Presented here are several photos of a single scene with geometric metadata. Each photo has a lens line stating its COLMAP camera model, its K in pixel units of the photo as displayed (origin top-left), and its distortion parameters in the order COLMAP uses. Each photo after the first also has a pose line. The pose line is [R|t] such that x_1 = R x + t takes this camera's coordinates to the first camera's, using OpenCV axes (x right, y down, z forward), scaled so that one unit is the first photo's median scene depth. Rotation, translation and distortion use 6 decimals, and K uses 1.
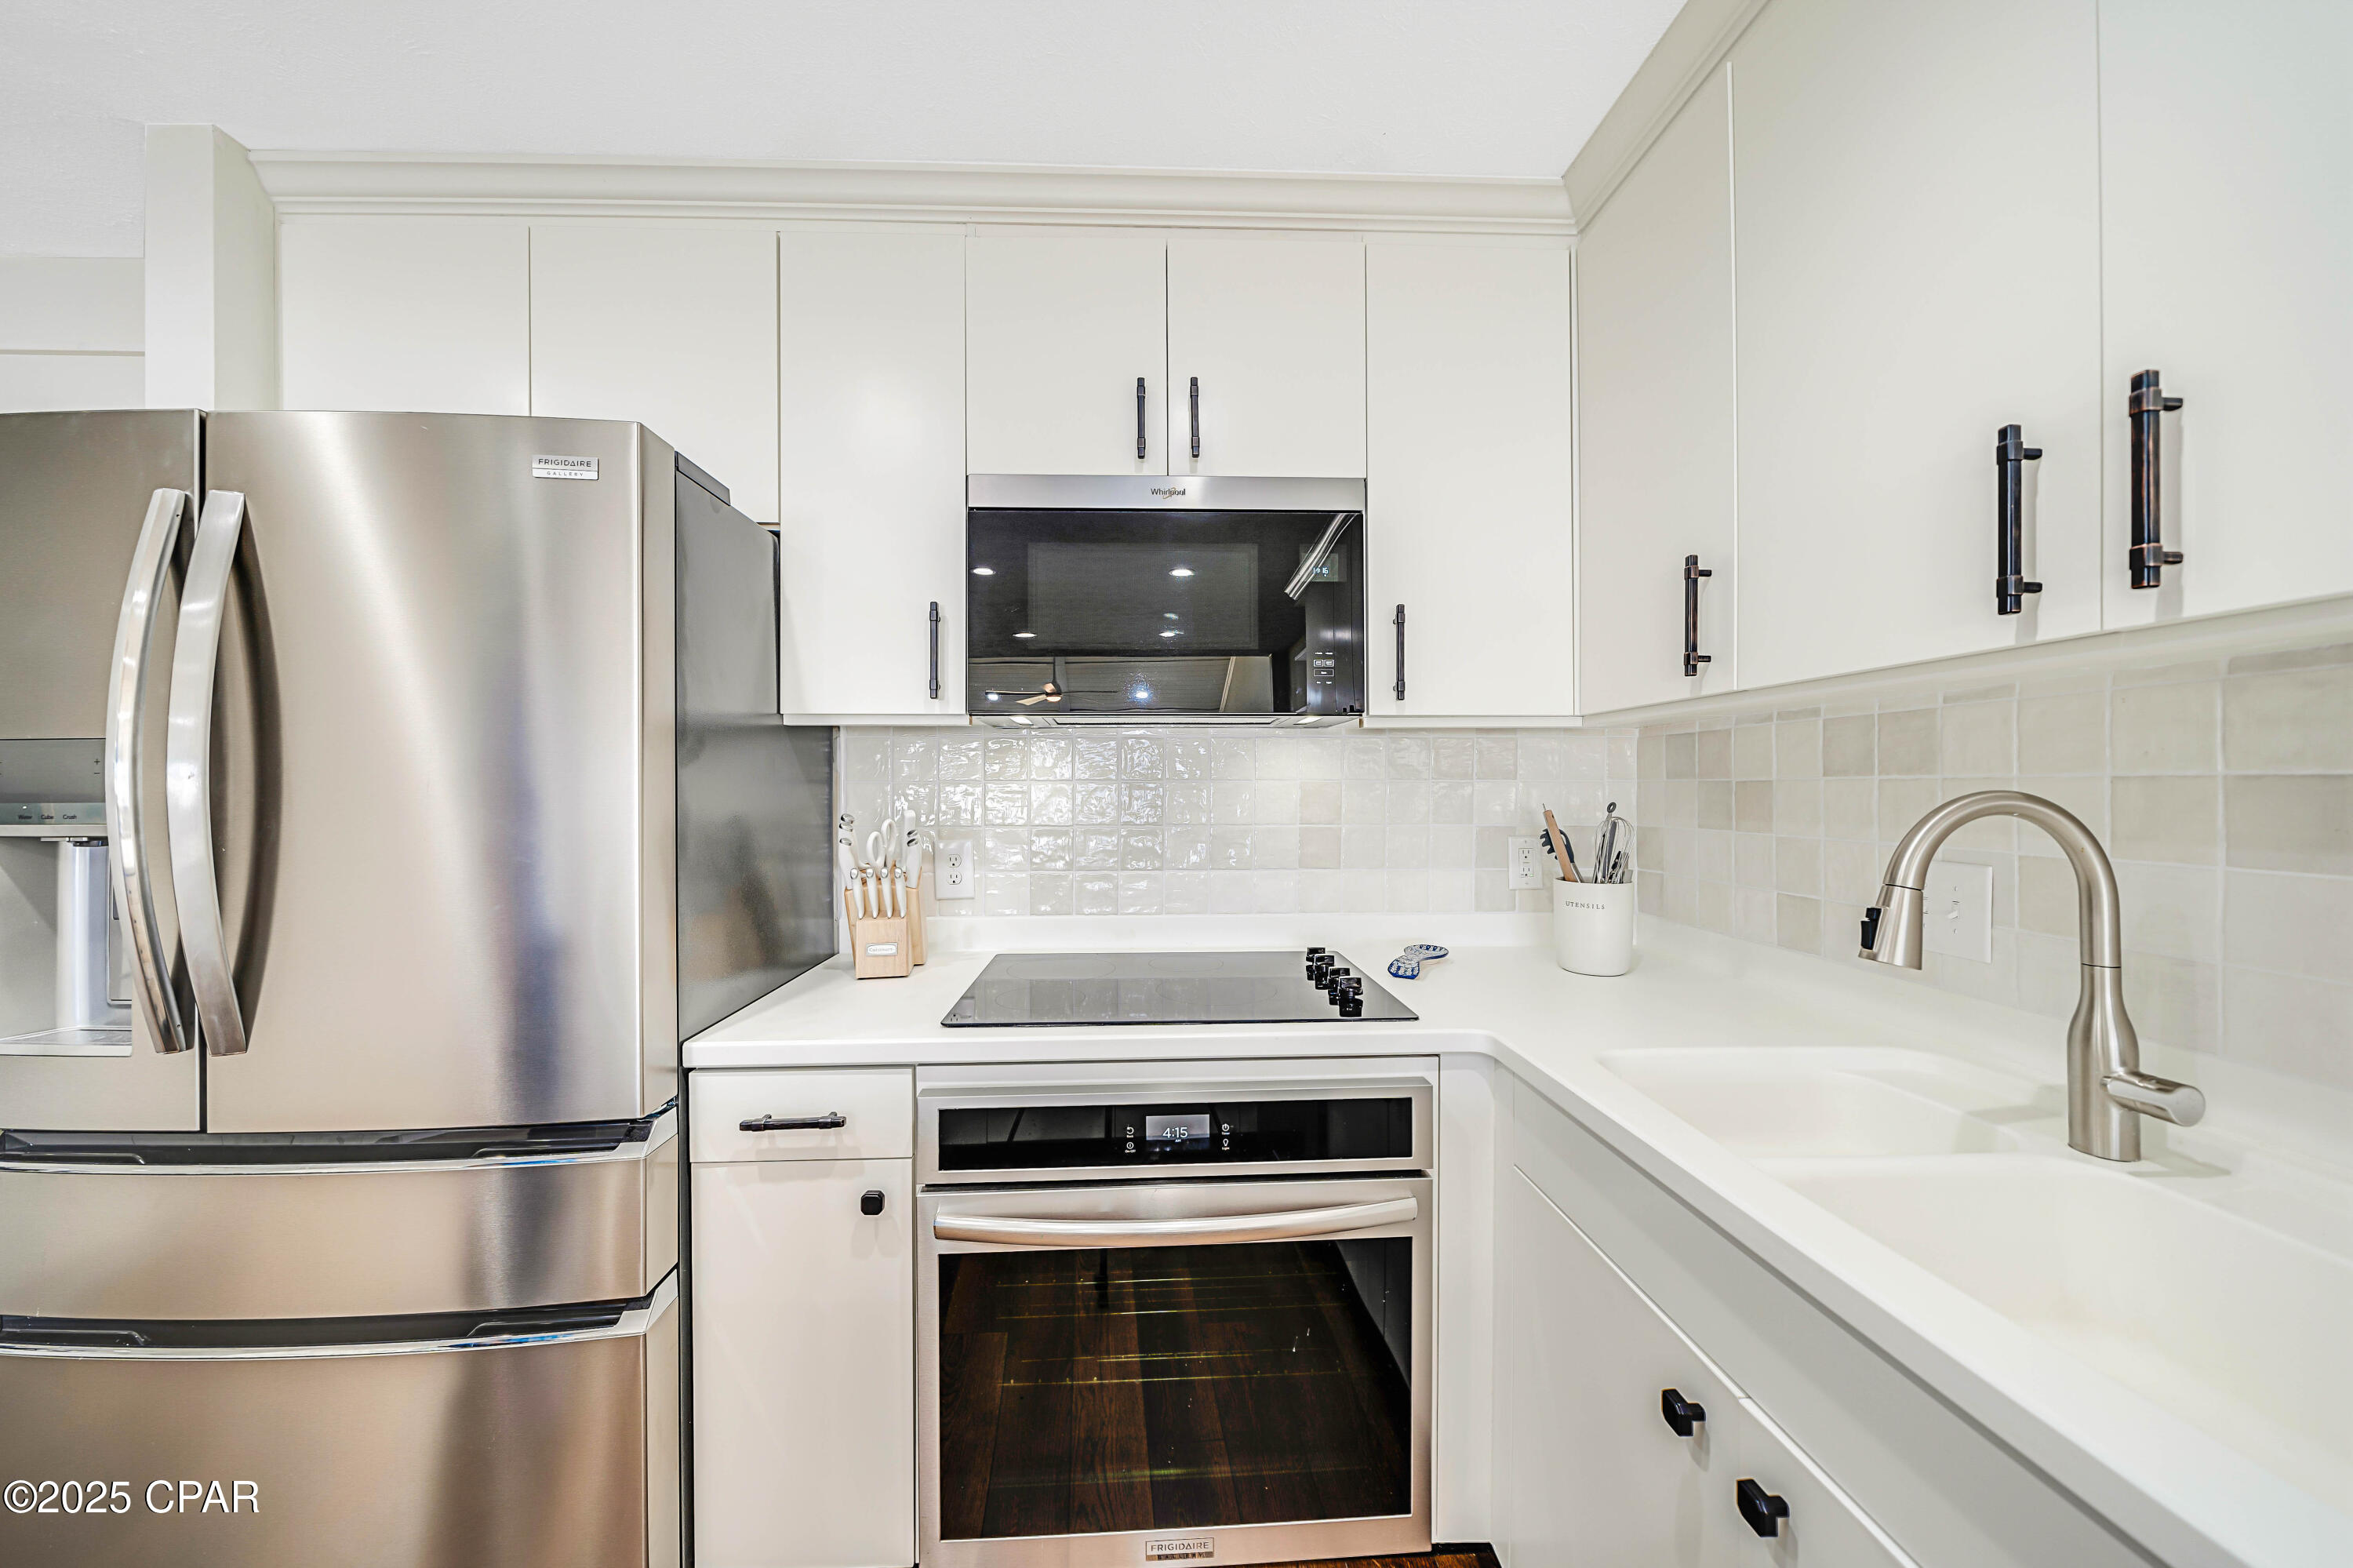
lens RADIAL K [[811.3, 0, 1162.4], [0, 811.3, 785.0], [0, 0, 1]] dist [-0.003579, 0.000010]
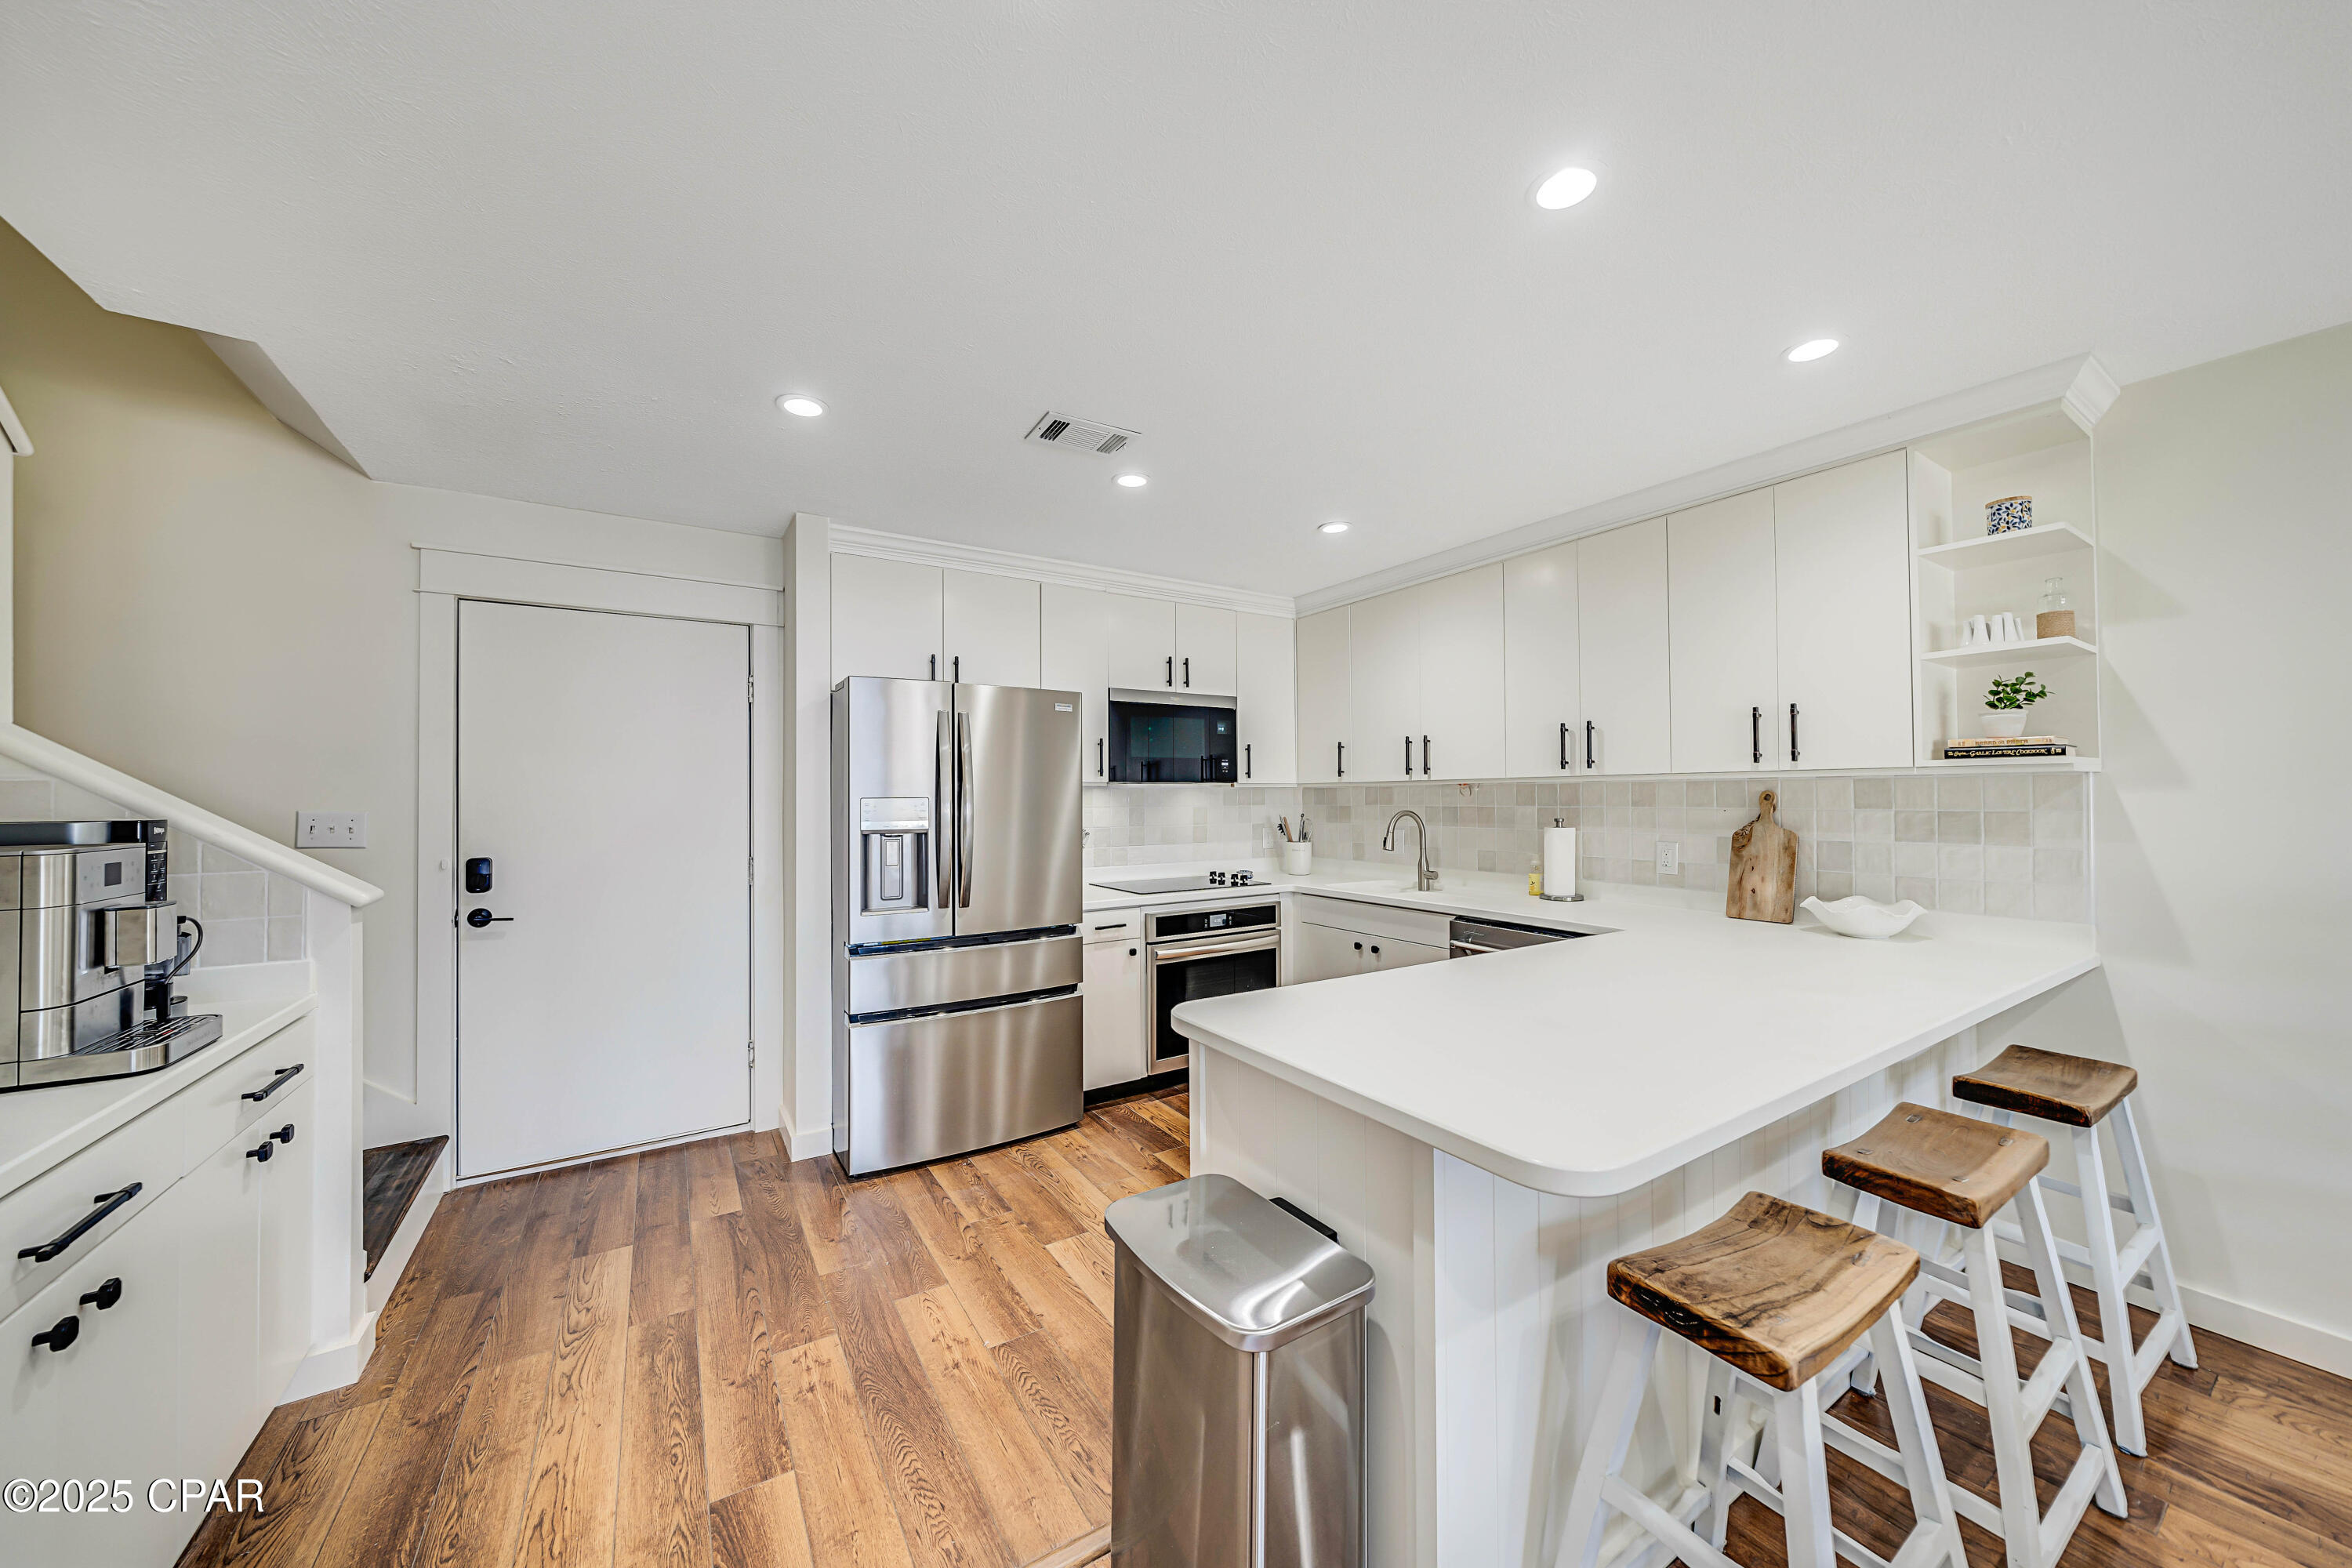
lens RADIAL K [[817.1, 0, 1148.0], [0, 817.1, 786.2], [0, 0, 1]] dist [-0.000841, 0.000059]
pose [[0.873779, 0.004249, 0.486305, -1.419361], [0.003109, 0.999893, -0.014324, -0.038864], [-0.486314, 0.014028, 0.873672, -1.328230]]
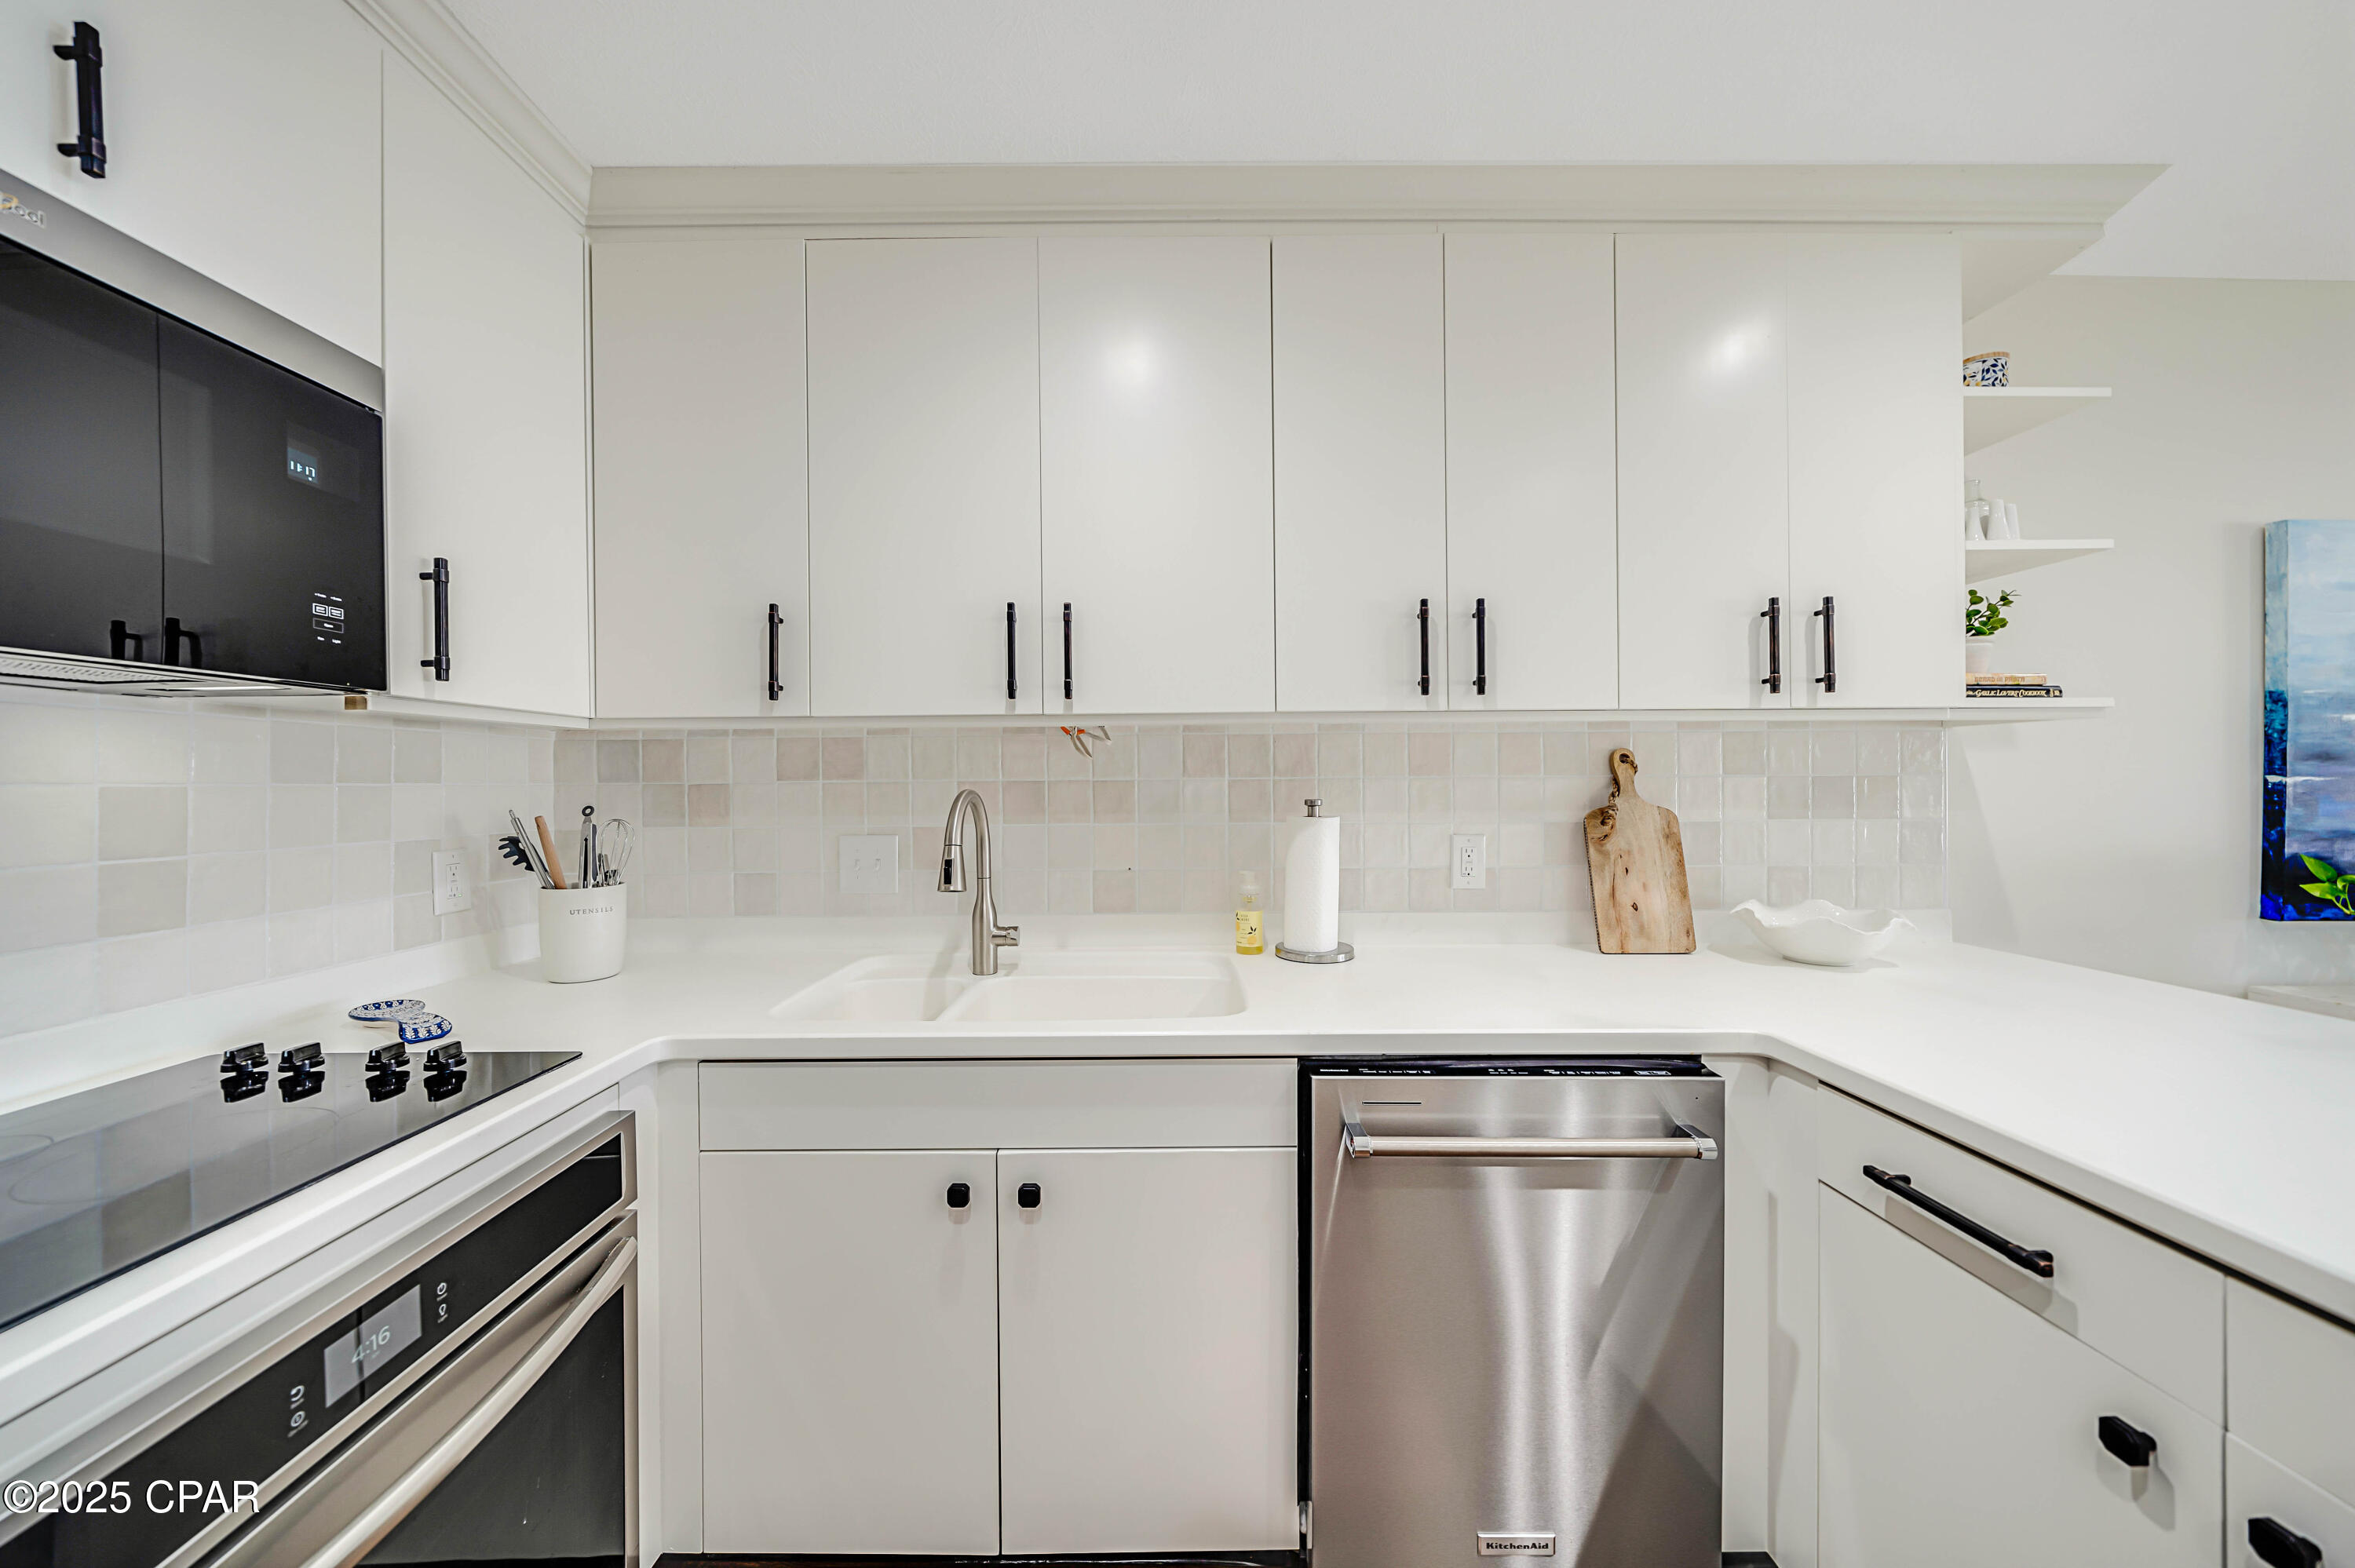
lens RADIAL K [[811.9, 0, 1163.4], [0, 811.9, 785.0], [0, 0, 1]] dist [-0.003579, 0.000010]
pose [[0.033654, -0.001391, 0.999433, -0.470881], [0.006266, 0.999980, 0.001181, -0.001428], [-0.999414, 0.006223, 0.033662, 0.289919]]
